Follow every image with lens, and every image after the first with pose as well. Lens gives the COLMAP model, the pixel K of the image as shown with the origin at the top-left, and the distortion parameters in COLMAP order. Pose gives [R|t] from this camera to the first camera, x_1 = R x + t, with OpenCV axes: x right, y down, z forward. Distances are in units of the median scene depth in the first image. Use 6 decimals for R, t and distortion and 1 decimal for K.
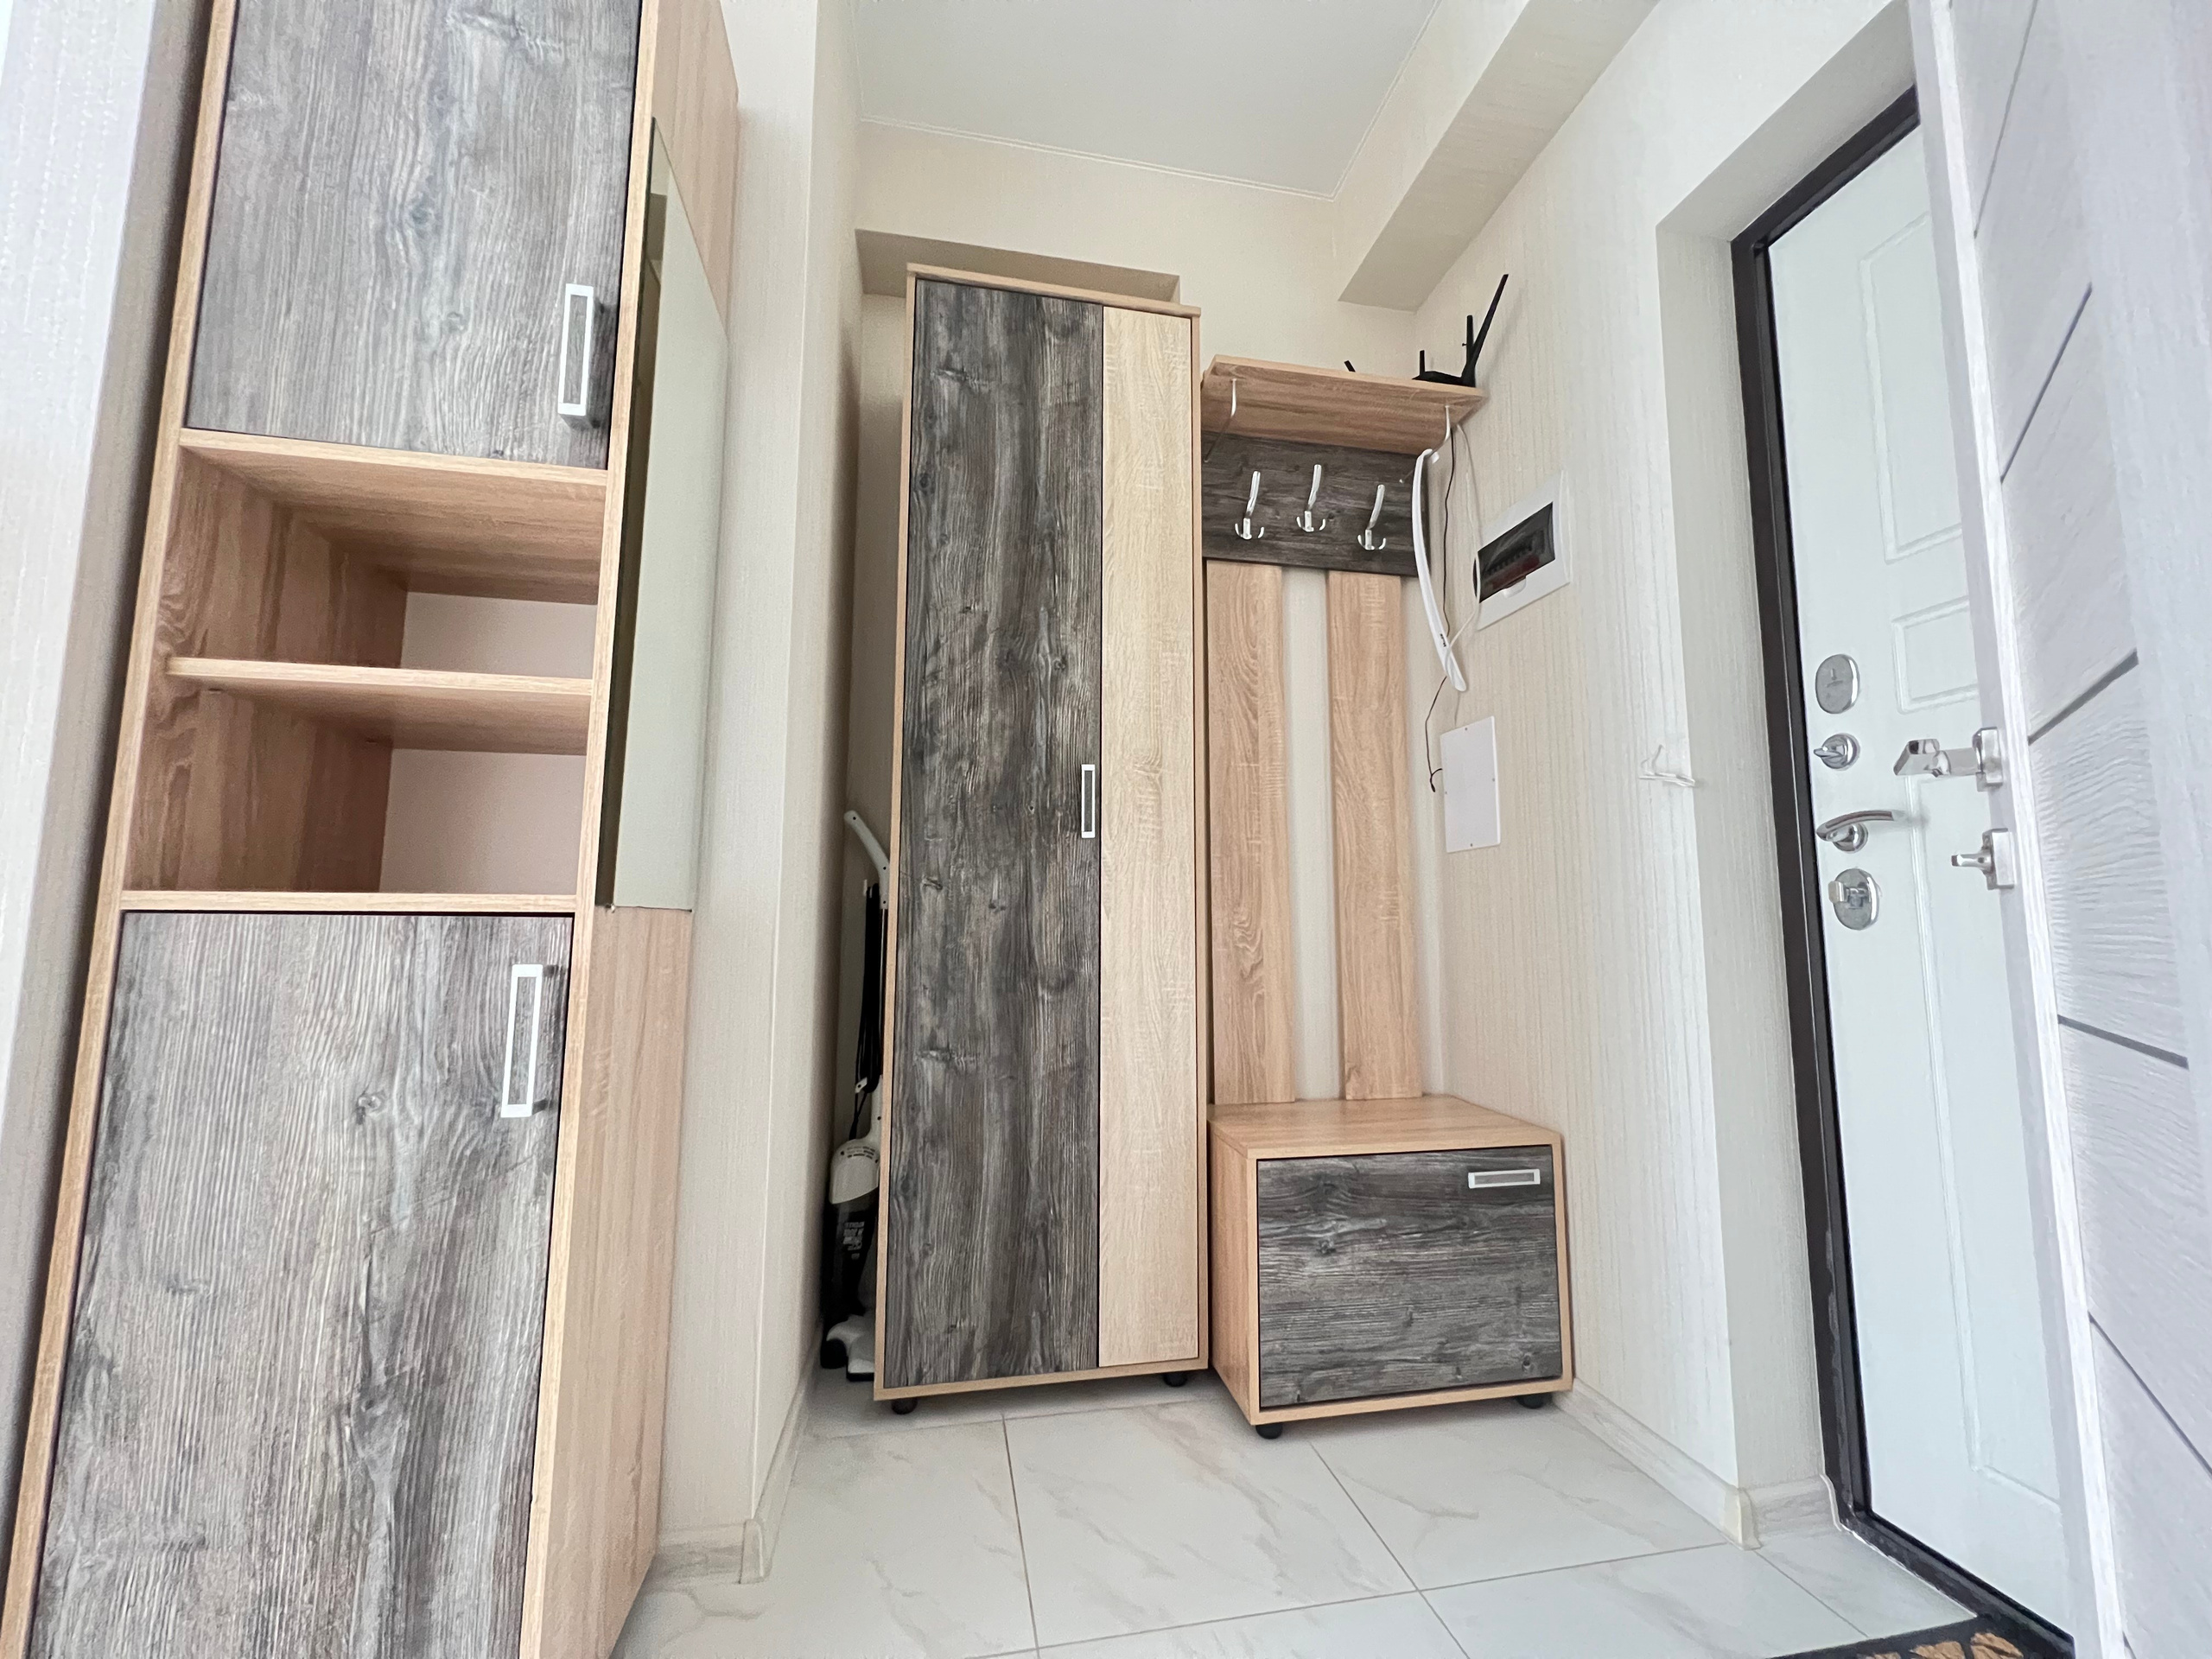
lens RADIAL K [[887.1, 0, 1104.9], [0, 887.1, 830.9], [0, 0, 1]] dist [-0.000418, 0.000242]
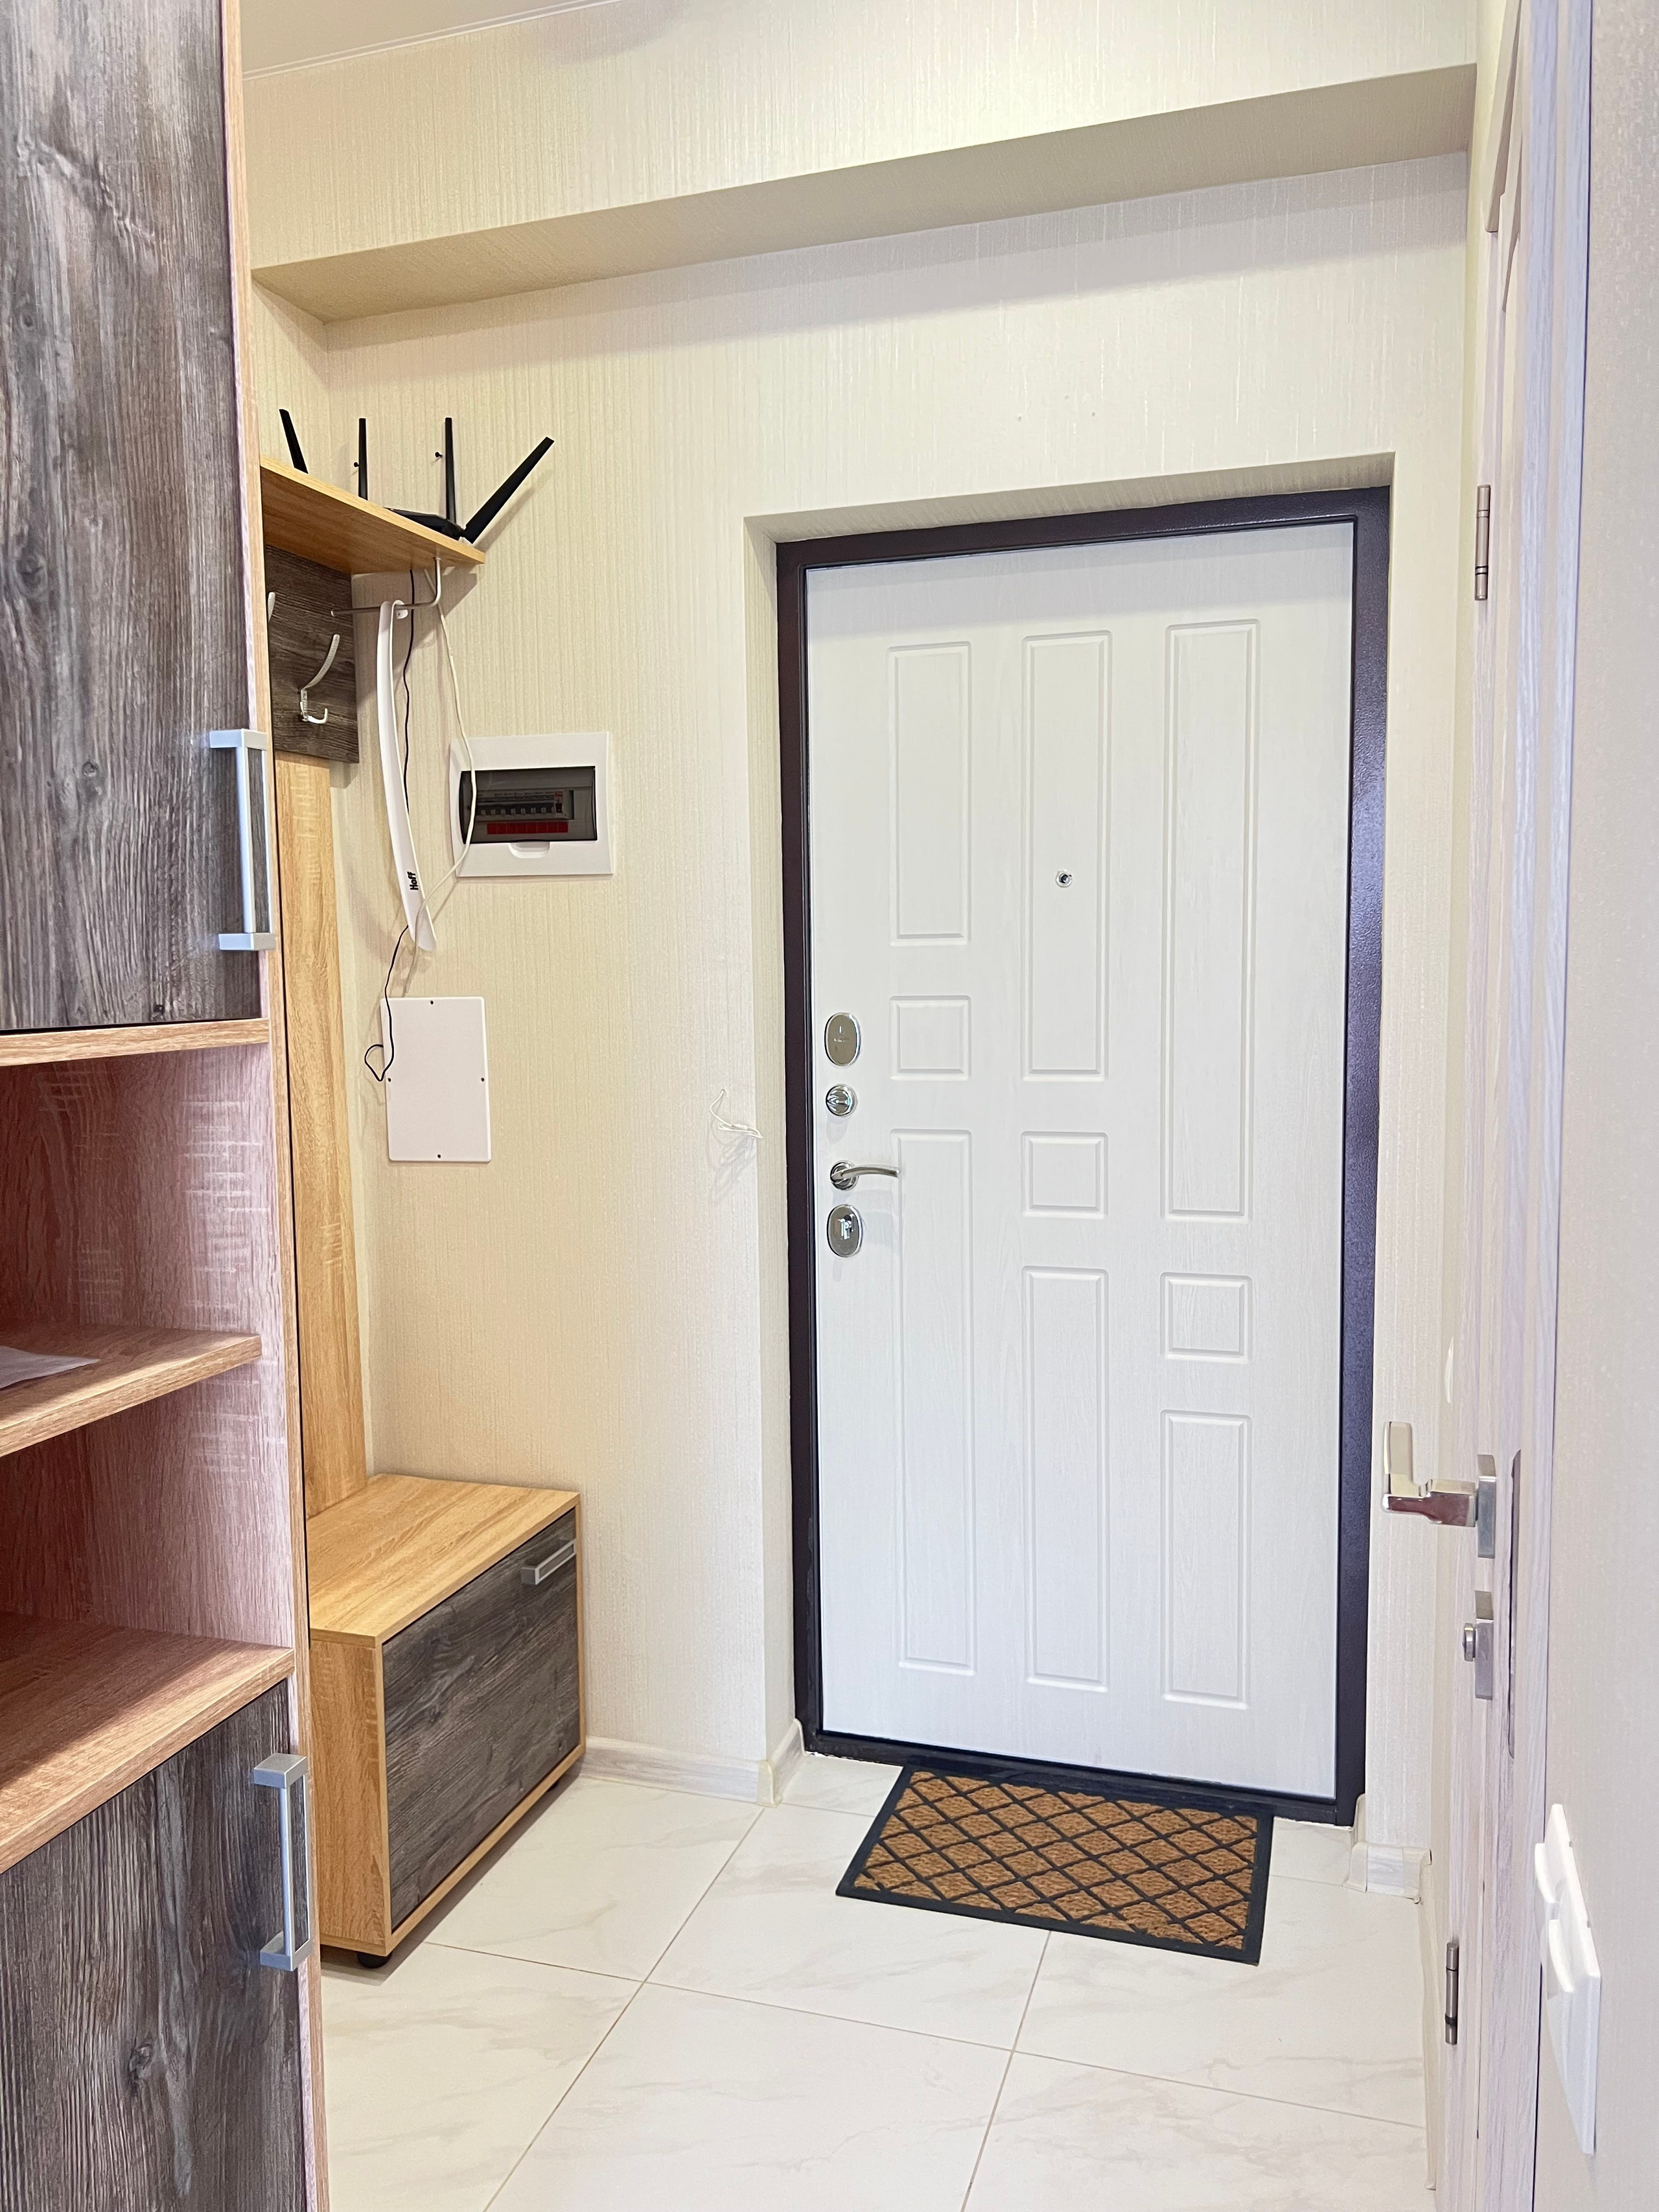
lens RADIAL K [[1687.0, 0, 835.8], [0, 1687.0, 1100.5], [0, 0, 1]] dist [0.008782, -0.009717]
pose [[0.476151, -0.086920, 0.875057, -1.414471], [-0.080970, 0.986542, 0.142052, -0.541991], [-0.875628, -0.138491, 0.462705, 0.050426]]
